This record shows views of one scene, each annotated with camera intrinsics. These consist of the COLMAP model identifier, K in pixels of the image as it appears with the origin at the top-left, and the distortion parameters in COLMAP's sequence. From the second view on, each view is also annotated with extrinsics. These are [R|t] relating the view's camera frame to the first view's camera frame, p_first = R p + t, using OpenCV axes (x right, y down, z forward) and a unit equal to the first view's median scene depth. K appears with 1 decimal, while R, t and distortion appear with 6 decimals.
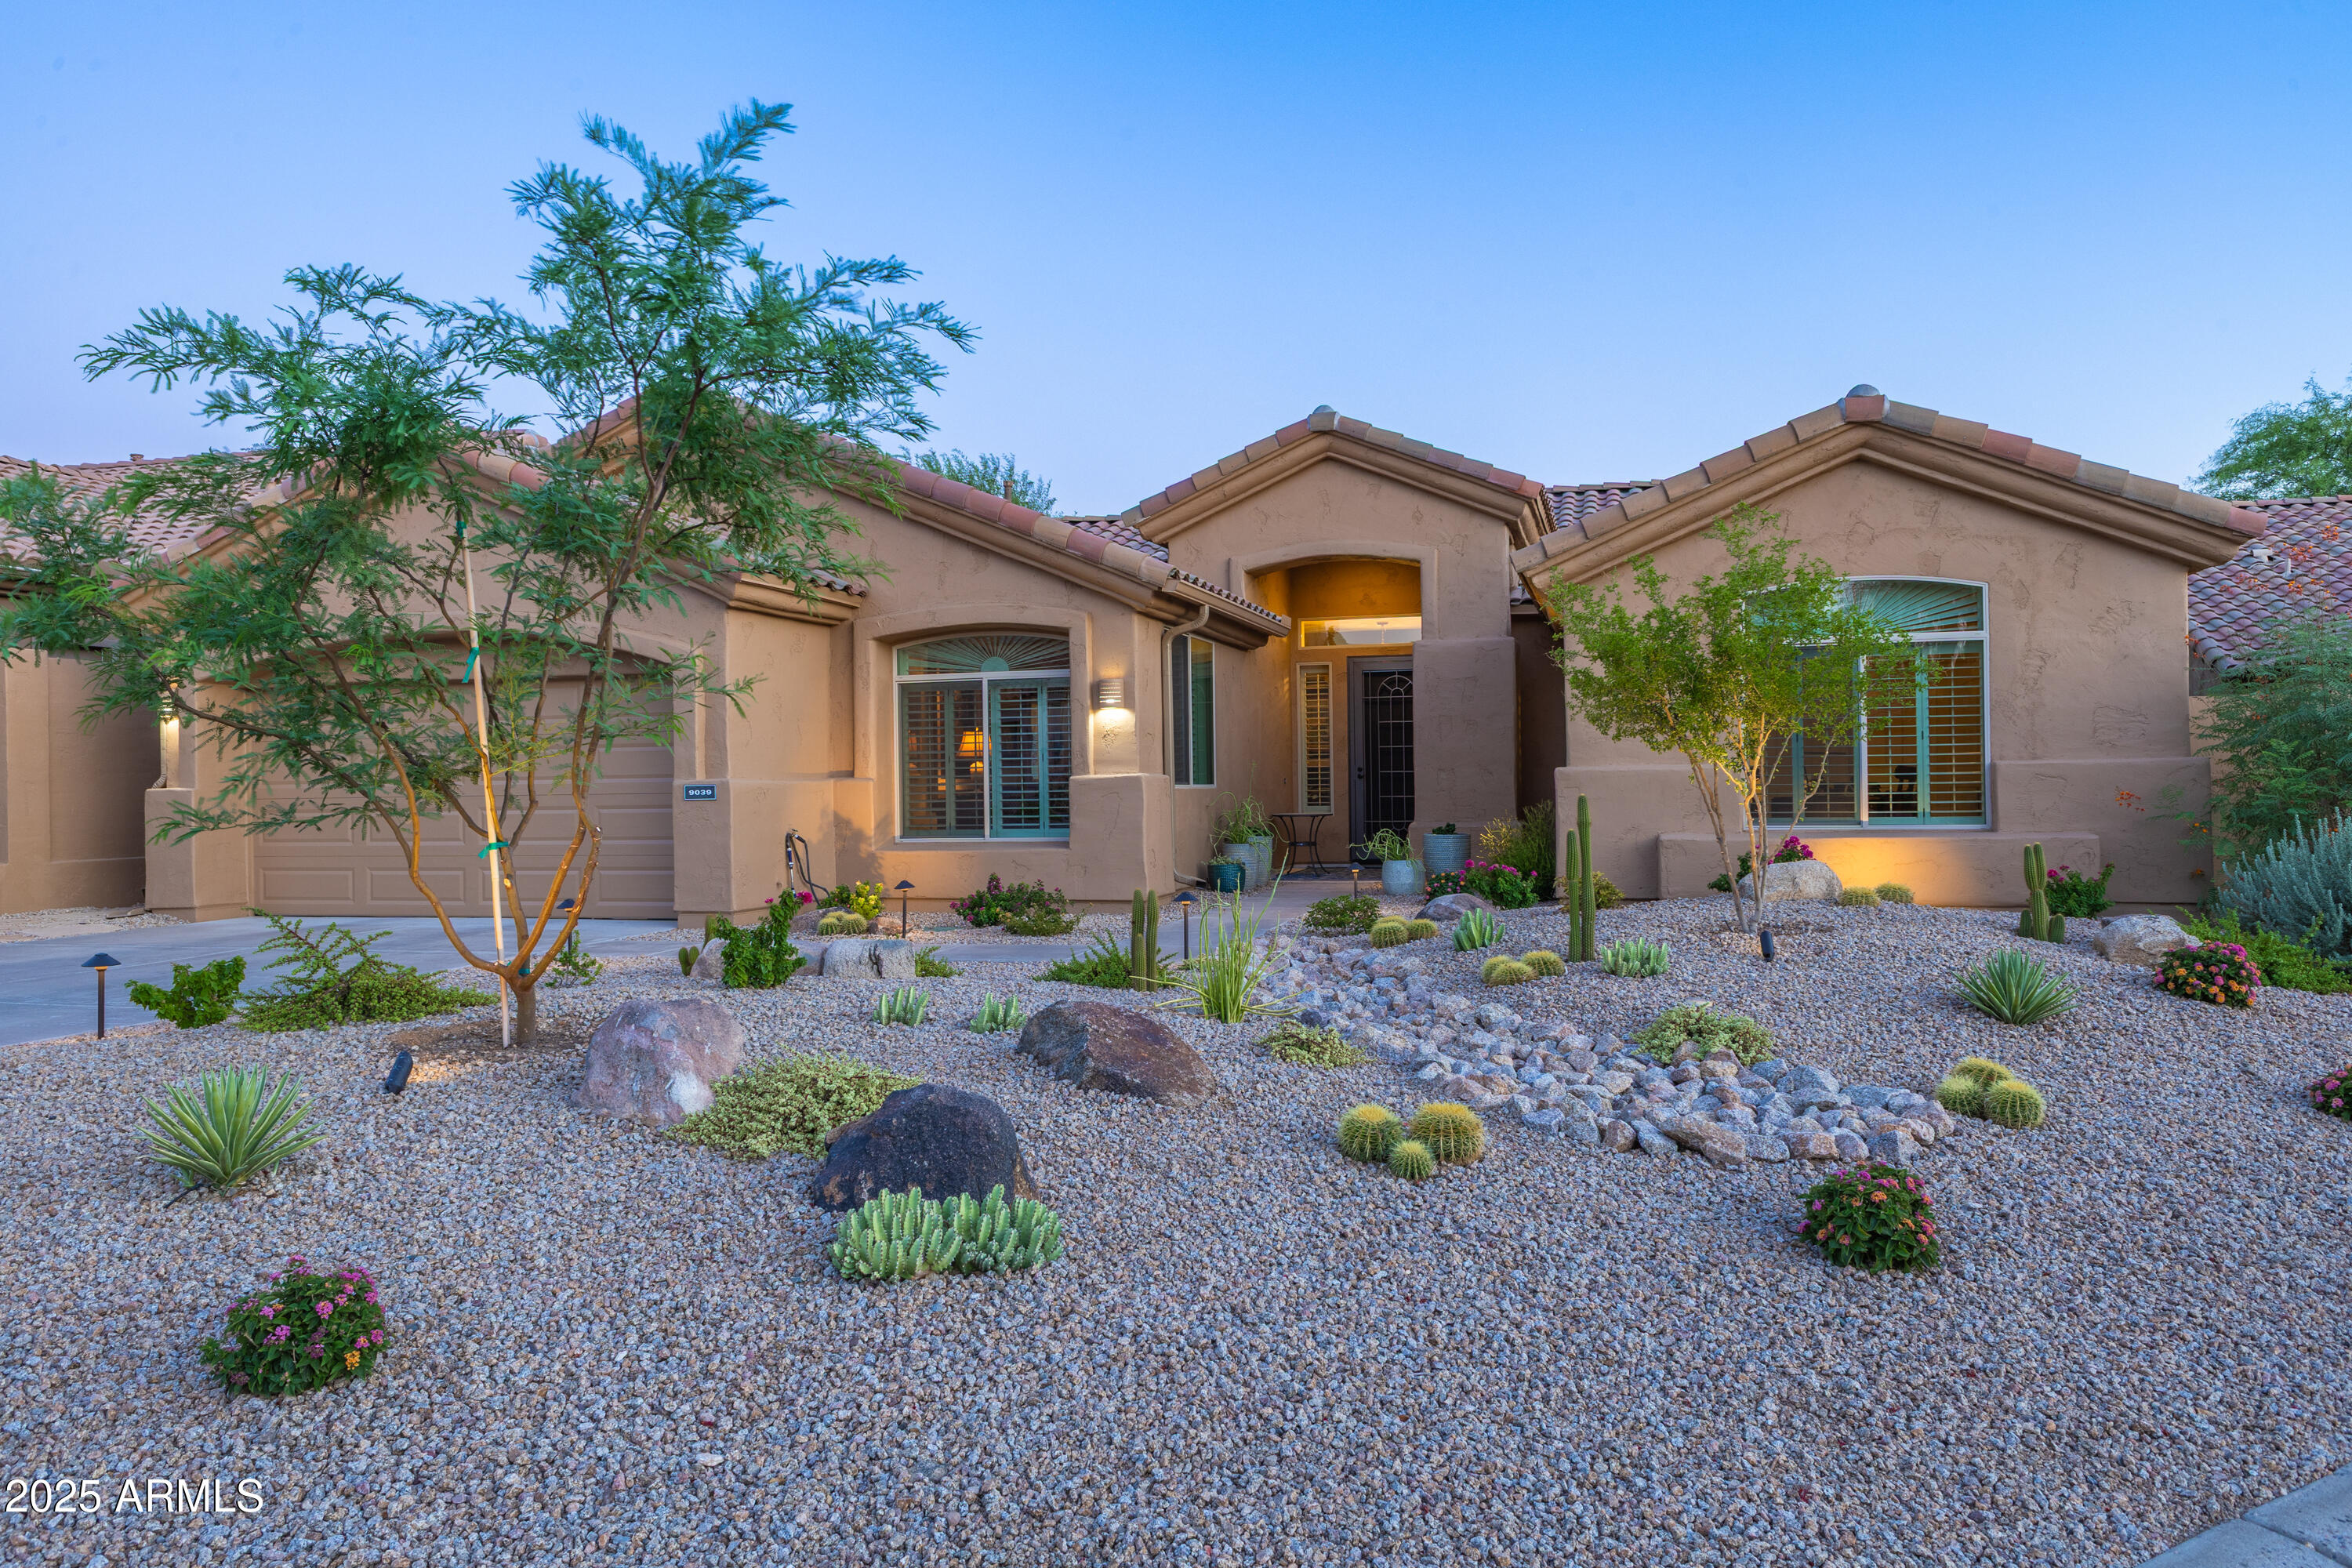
lens RADIAL K [[1545.3, 0, 1176.0], [0, 1545.3, 784.0], [0, 0, 1]] dist [0.016094, -0.027963]
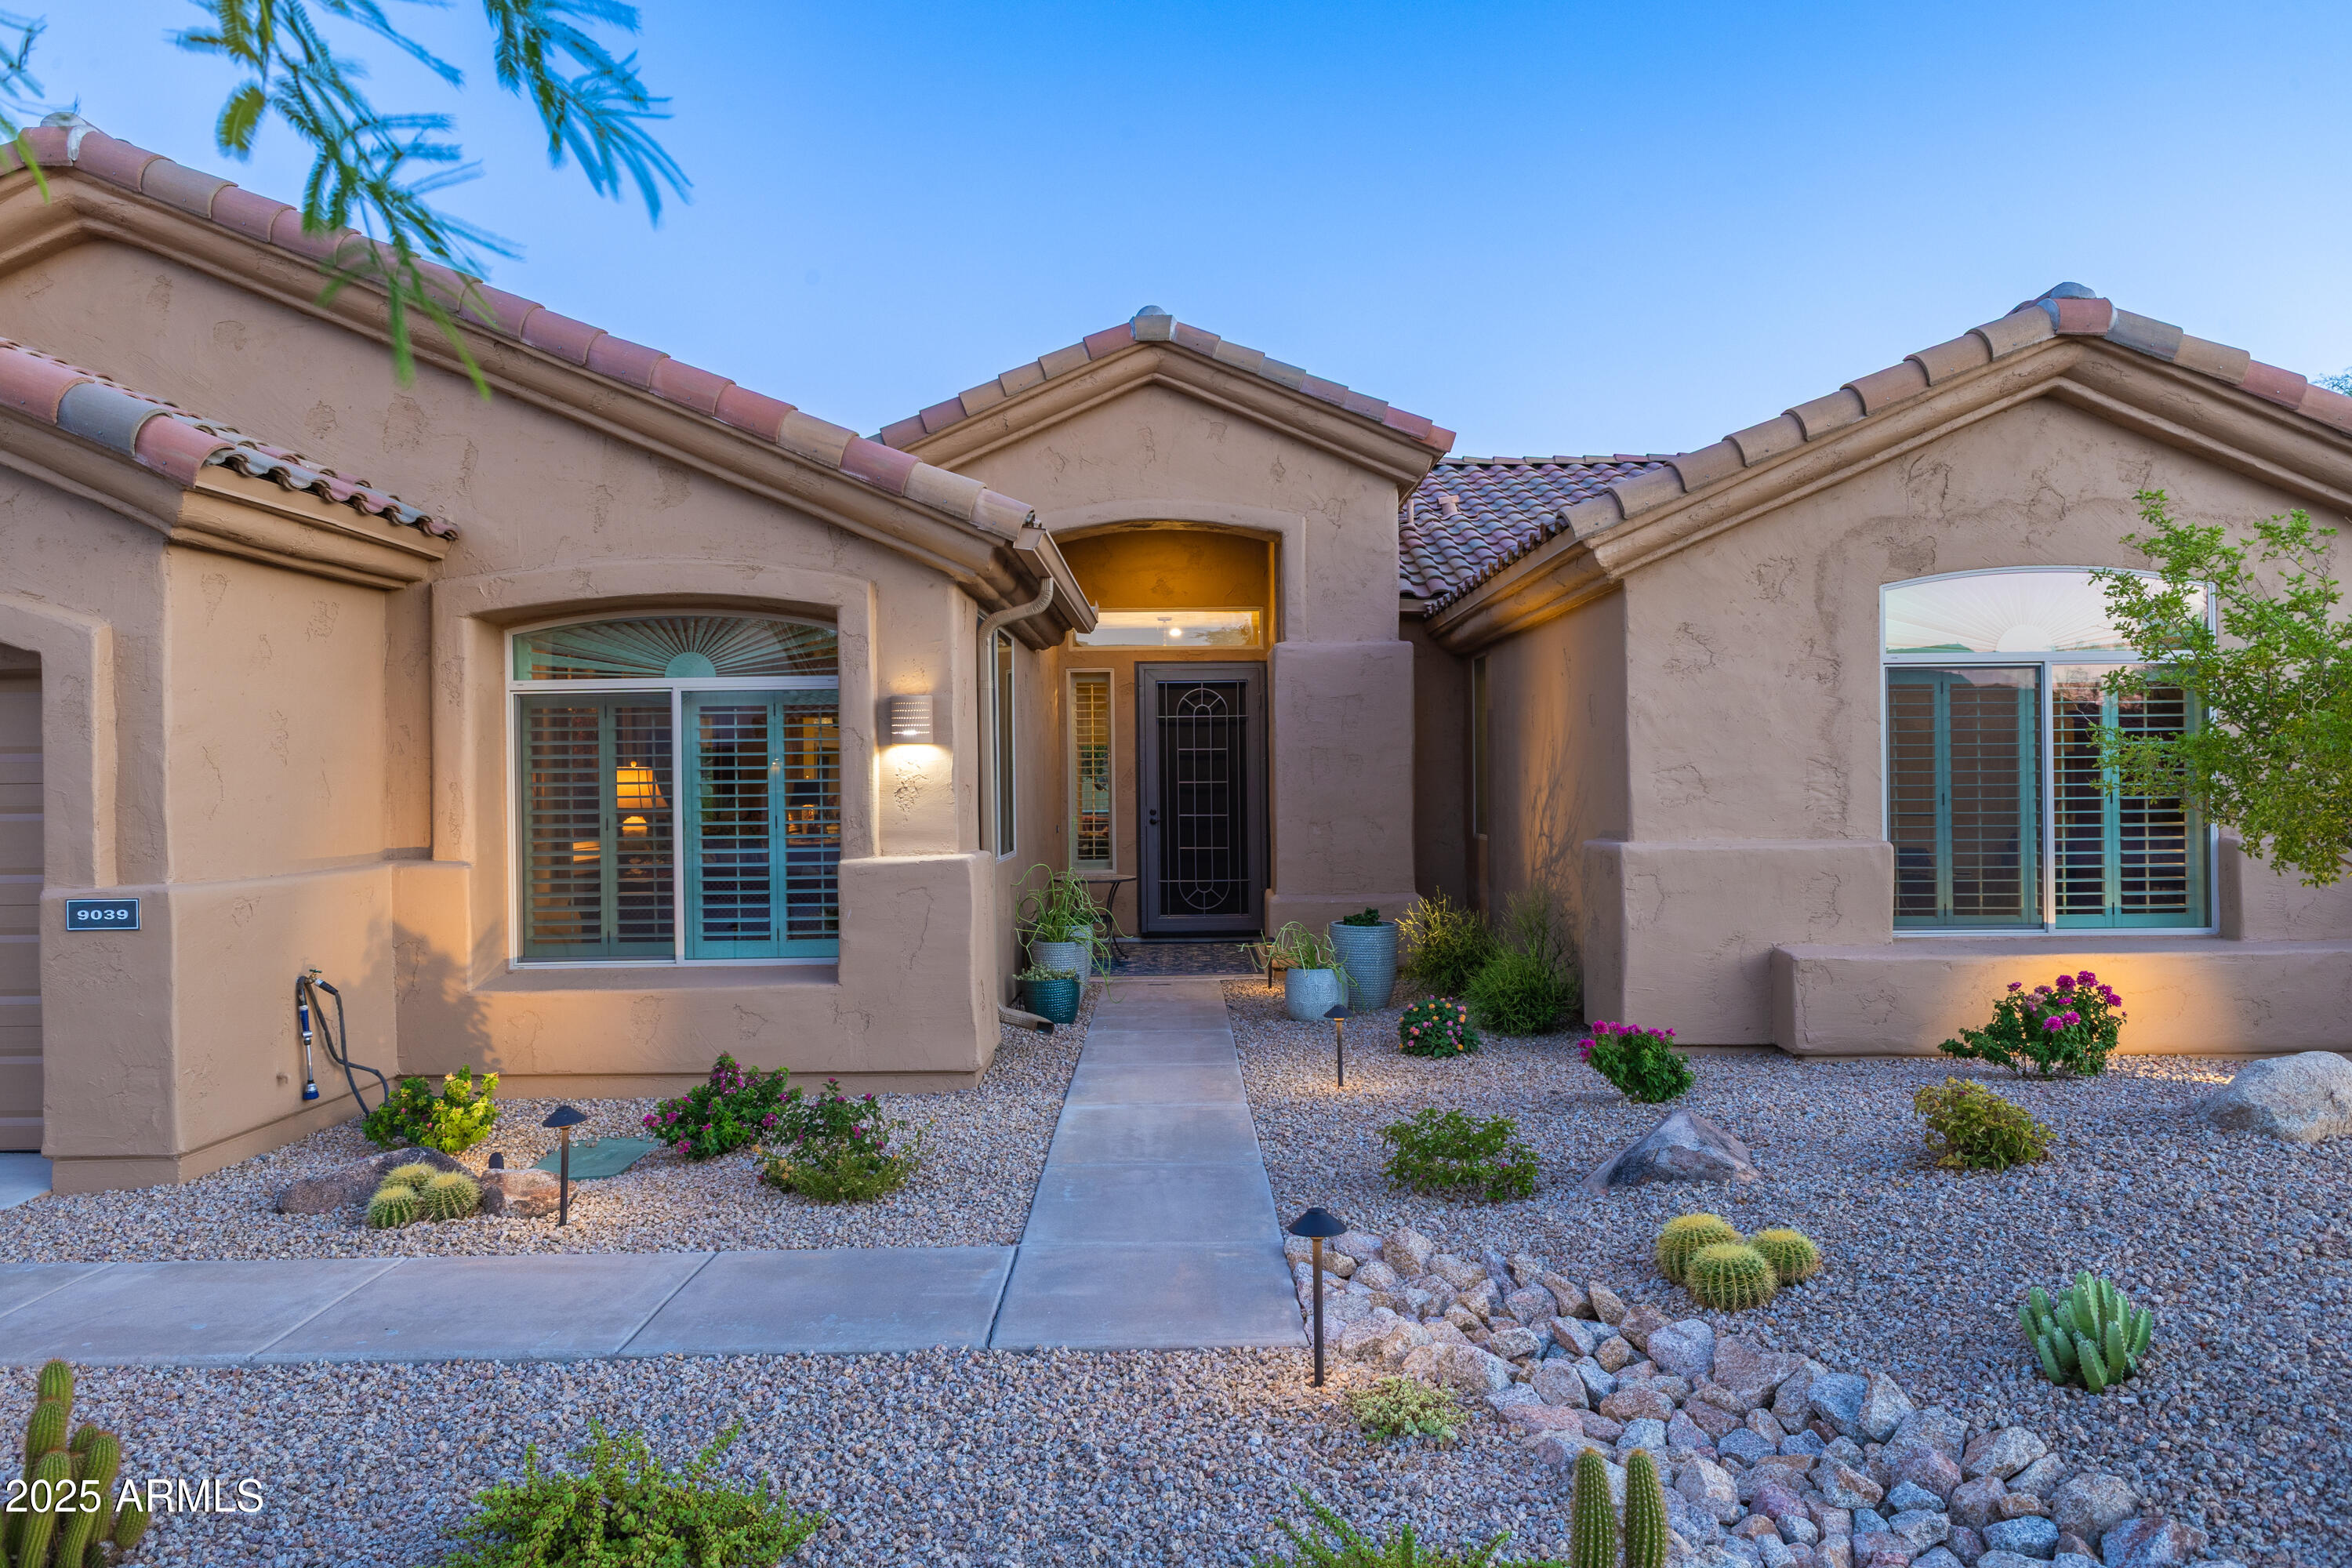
lens RADIAL K [[1545.3, 0, 1176.0], [0, 1545.3, 784.0], [0, 0, 1]] dist [0.016094, -0.027963]
pose [[0.965118, 0.001830, 0.261809, -0.095949], [-0.001625, 0.999998, -0.001003, -0.032342], [-0.261811, 0.000542, 0.965119, 0.390230]]
